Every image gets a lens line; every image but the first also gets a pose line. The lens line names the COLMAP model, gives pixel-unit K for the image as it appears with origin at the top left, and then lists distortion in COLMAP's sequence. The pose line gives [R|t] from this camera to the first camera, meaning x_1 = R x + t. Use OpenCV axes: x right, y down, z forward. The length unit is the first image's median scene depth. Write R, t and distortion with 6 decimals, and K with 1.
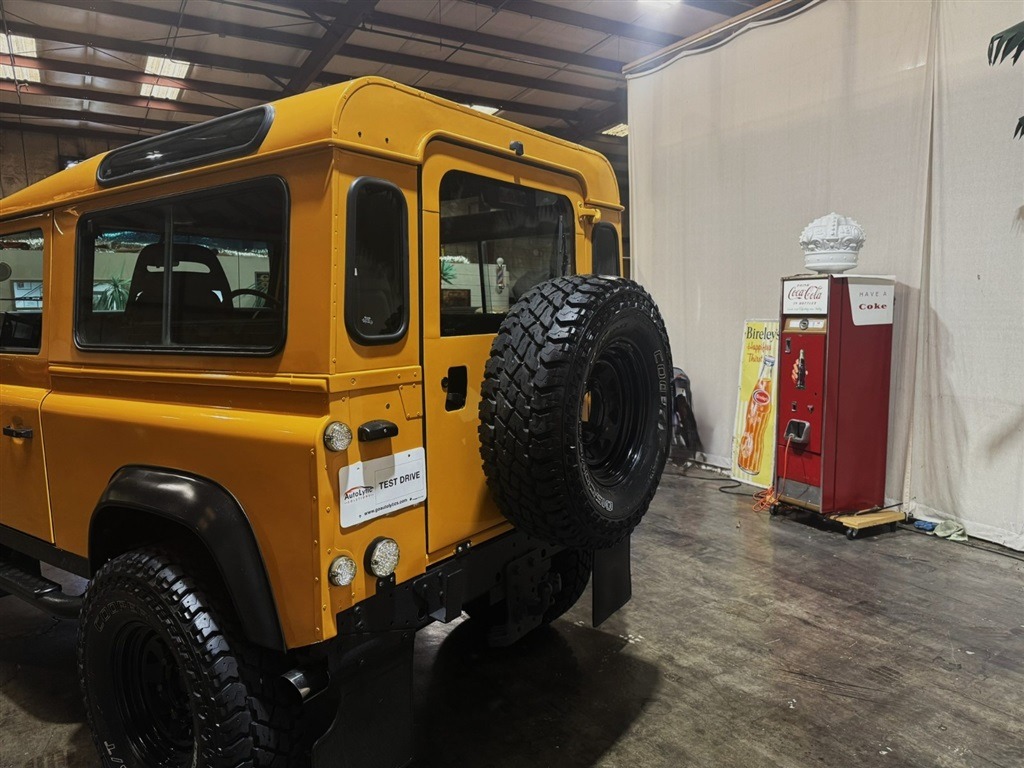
lens RADIAL K [[723.2, 0, 515.8], [0, 723.2, 391.8], [0, 0, 1]] dist [0.031430, -0.041986]
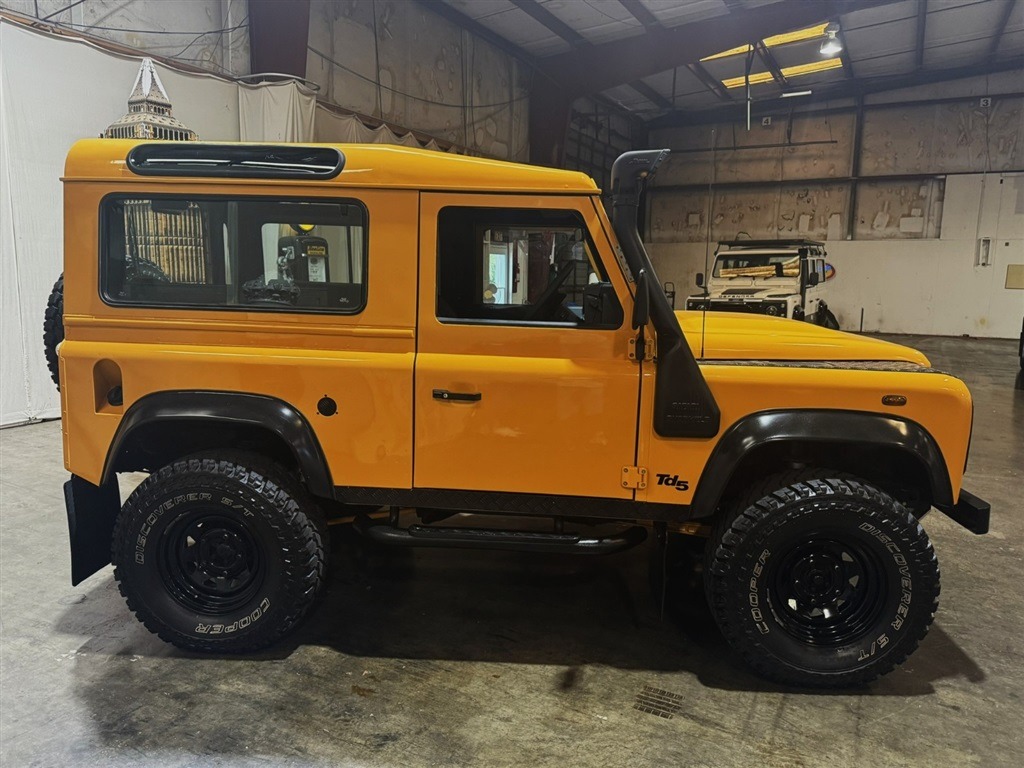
lens RADIAL K [[723.2, 0, 509.0], [0, 723.2, 393.6], [0, 0, 1]] dist [0.031430, -0.041986]
pose [[-0.862481, 0.077778, -0.500077, 0.197750], [-0.070170, 0.960198, 0.270363, -0.406862], [0.501202, 0.268273, -0.822695, 3.201850]]
